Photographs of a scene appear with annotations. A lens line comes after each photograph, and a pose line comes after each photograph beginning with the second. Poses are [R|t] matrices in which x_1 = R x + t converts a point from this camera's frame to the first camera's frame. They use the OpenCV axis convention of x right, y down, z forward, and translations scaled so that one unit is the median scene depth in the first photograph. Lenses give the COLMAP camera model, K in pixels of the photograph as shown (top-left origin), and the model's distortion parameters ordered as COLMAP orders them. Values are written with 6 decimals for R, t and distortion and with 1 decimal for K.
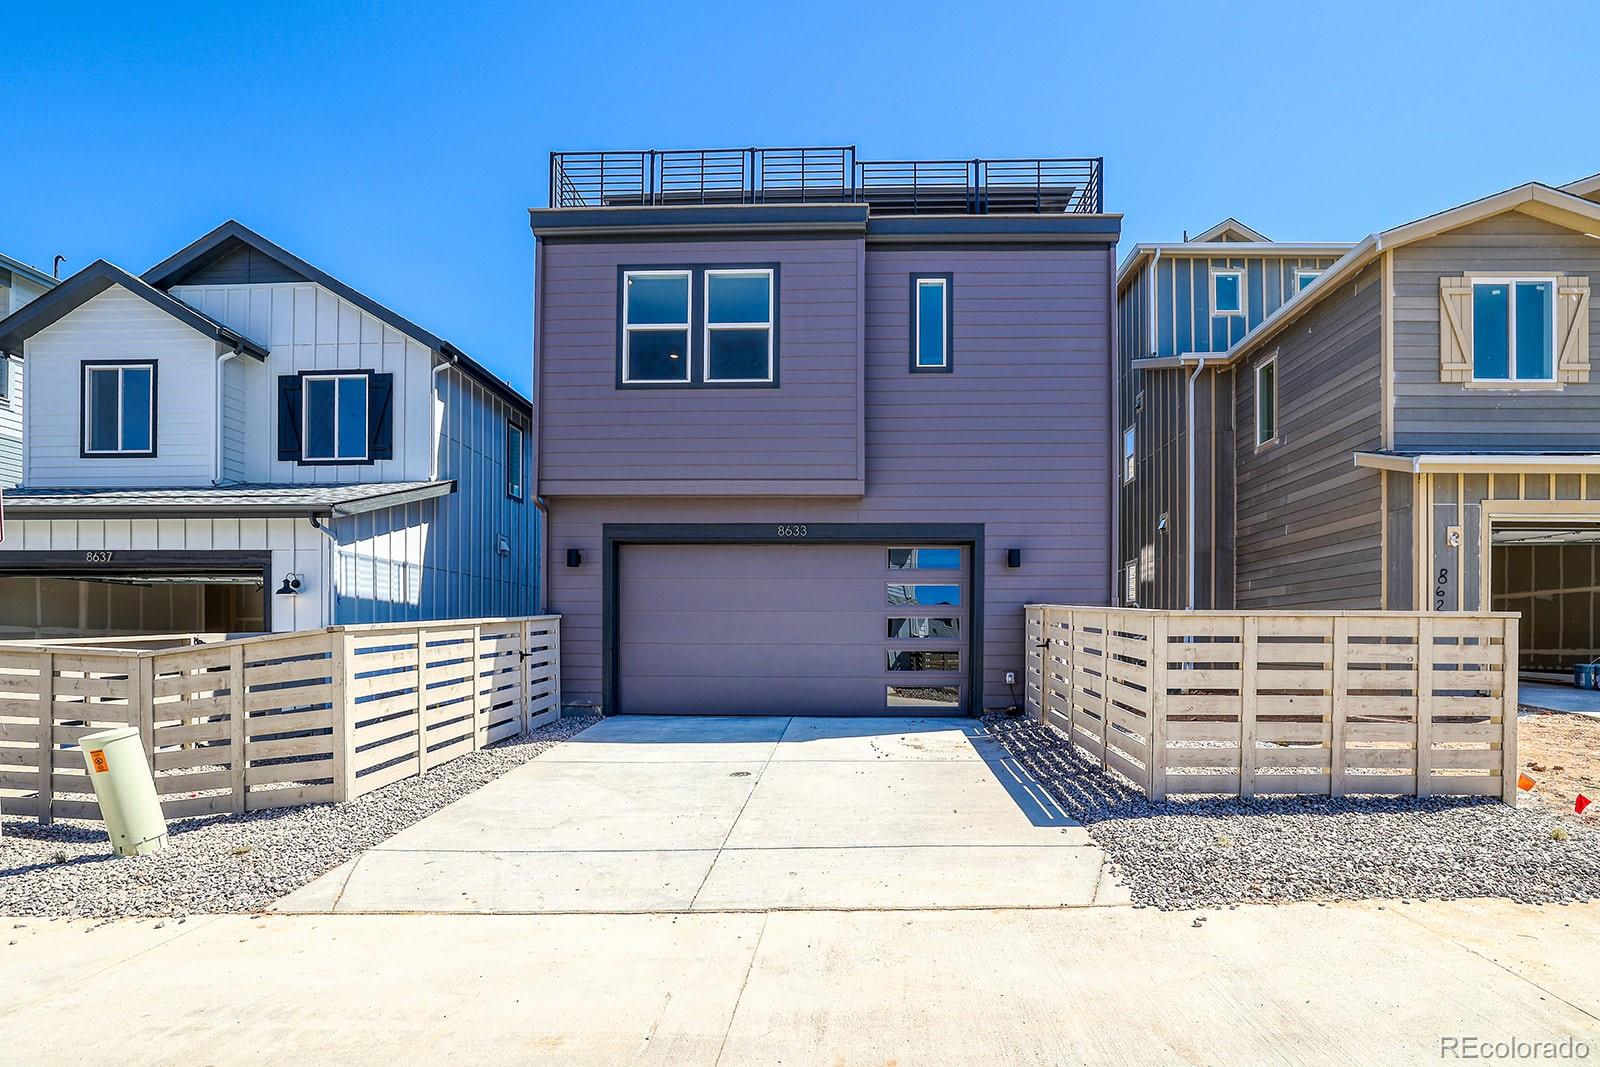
lens RADIAL K [[733.2, 0, 801.5], [0, 733.2, 580.9], [0, 0, 1]] dist [-0.039180, 0.014182]
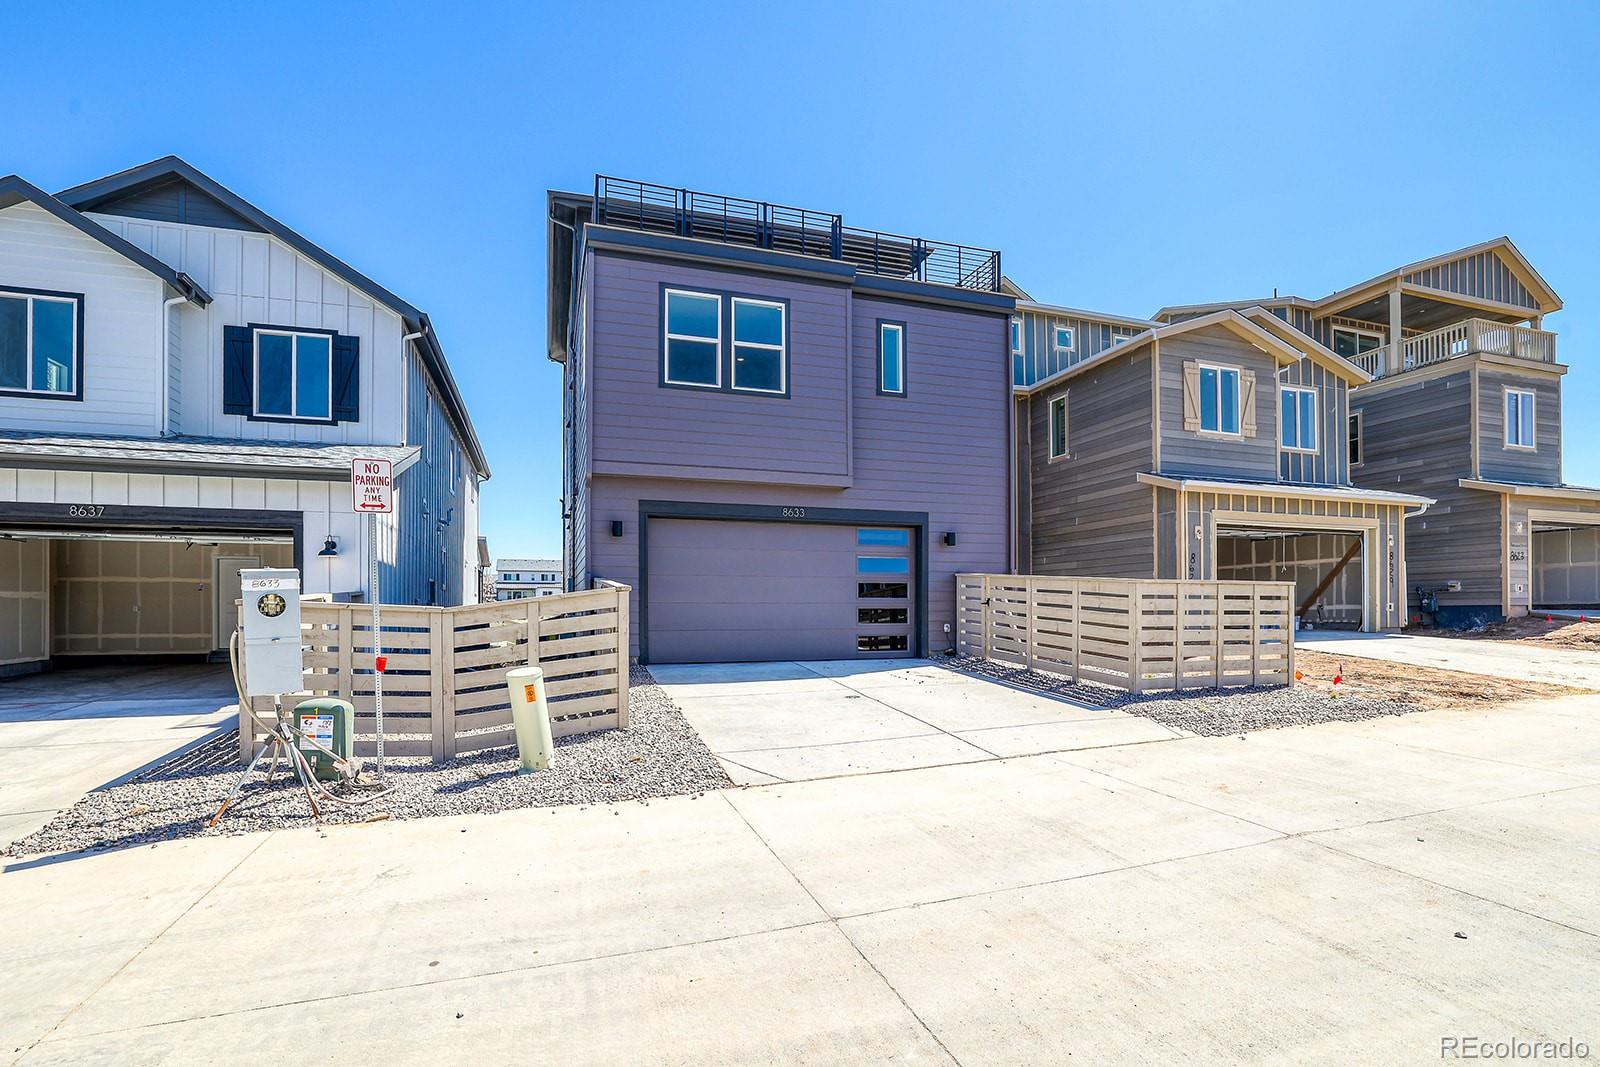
lens RADIAL K [[686.2, 0, 800.0], [0, 686.2, 533.5], [0, 0, 1]] dist [-0.043686, 0.017391]
pose [[0.948553, 0.029331, 0.315257, -0.352083], [-0.022787, 0.999442, -0.024426, -0.004163], [-0.315798, 0.015985, 0.948692, -0.110574]]
